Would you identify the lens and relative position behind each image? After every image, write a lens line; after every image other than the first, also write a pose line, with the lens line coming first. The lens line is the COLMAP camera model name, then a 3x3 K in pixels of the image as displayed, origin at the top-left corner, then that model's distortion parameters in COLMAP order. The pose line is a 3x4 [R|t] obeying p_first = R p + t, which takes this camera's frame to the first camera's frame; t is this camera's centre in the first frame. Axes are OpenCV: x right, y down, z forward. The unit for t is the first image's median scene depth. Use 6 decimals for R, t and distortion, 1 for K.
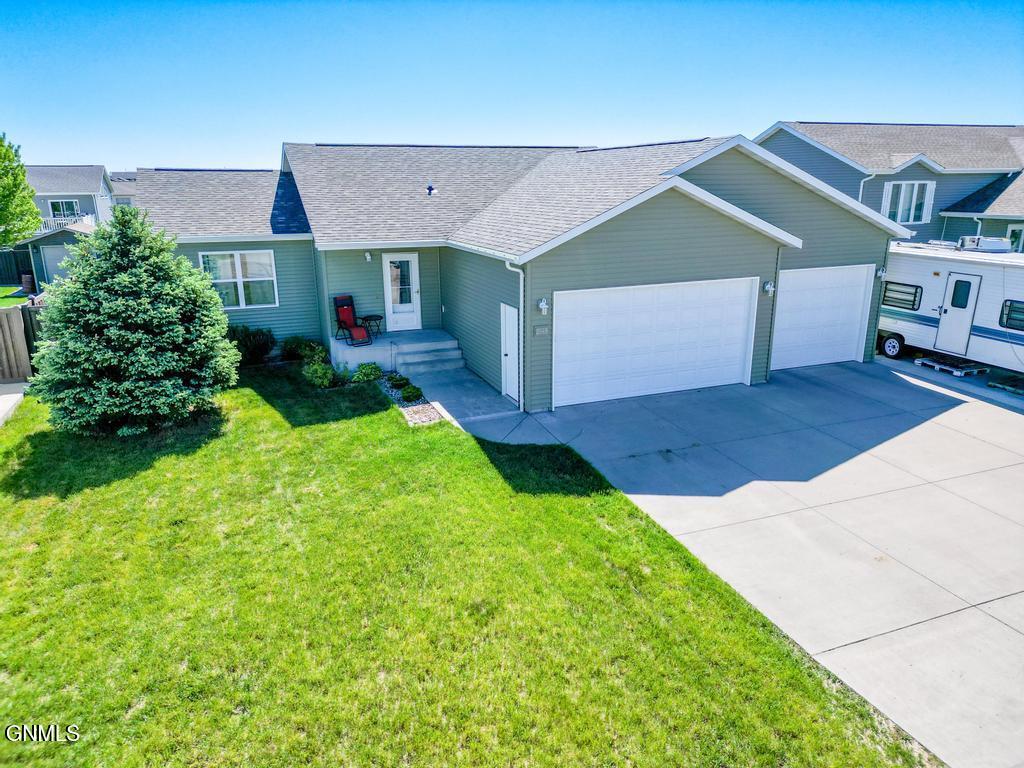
lens RADIAL K [[710.5, 0, 512.0], [0, 710.5, 384.0], [0, 0, 1]] dist [0.072851, -0.060868]
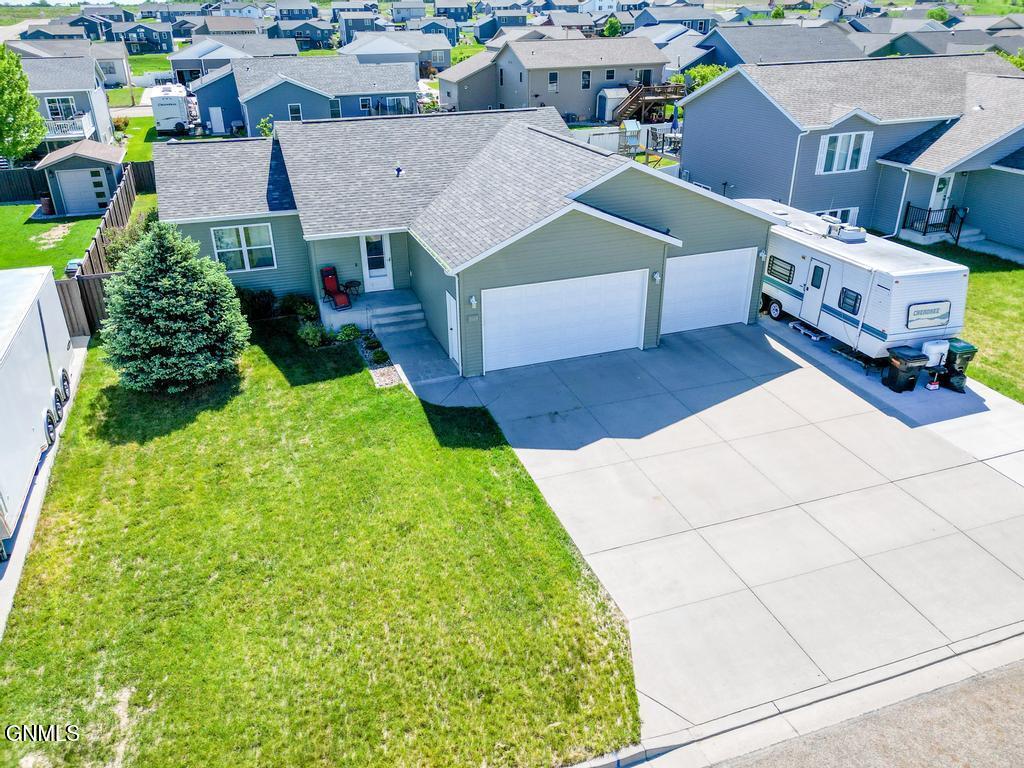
lens RADIAL K [[776.0, 0, 508.2], [0, 776.0, 379.3], [0, 0, 1]] dist [0.093591, -0.101076]
pose [[0.999401, 0.011822, -0.032534, 0.157078], [-0.006164, 0.985633, 0.168788, -0.209012], [0.034062, -0.168486, 0.985115, -0.459710]]
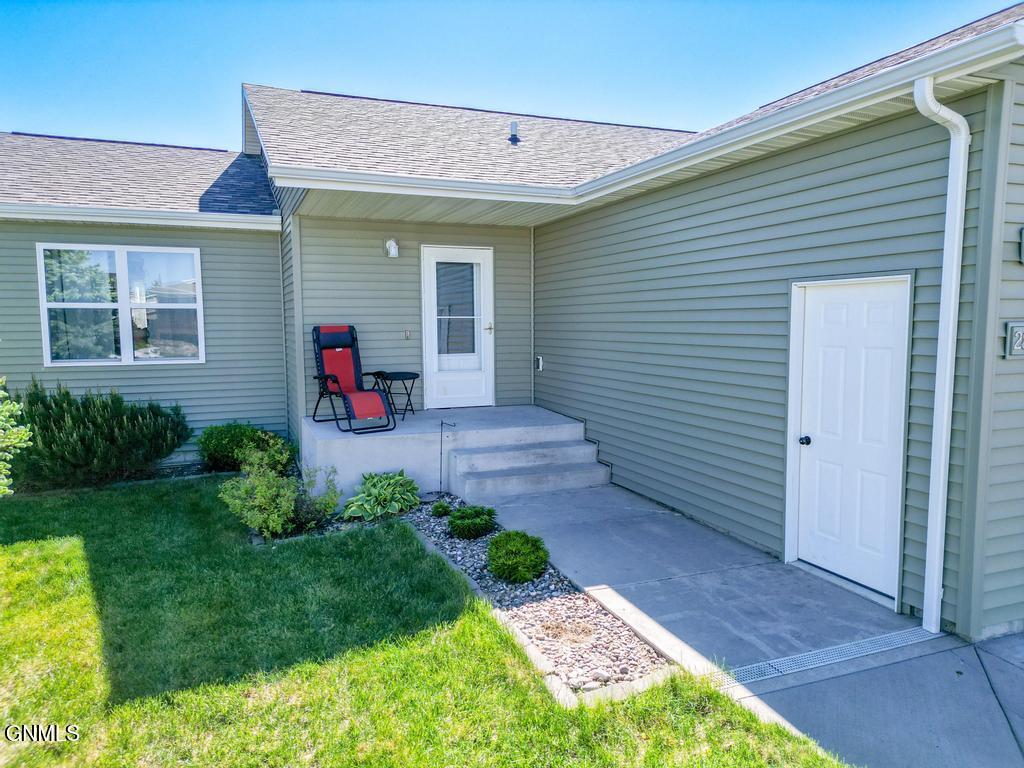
lens RADIAL K [[710.5, 0, 512.0], [0, 710.5, 384.0], [0, 0, 1]] dist [0.072851, -0.060868]
pose [[0.999999, 0.001261, -0.000615, -0.158439], [-0.001350, 0.983851, -0.178987, -0.007309], [0.000380, 0.178987, 0.983851, 0.718732]]
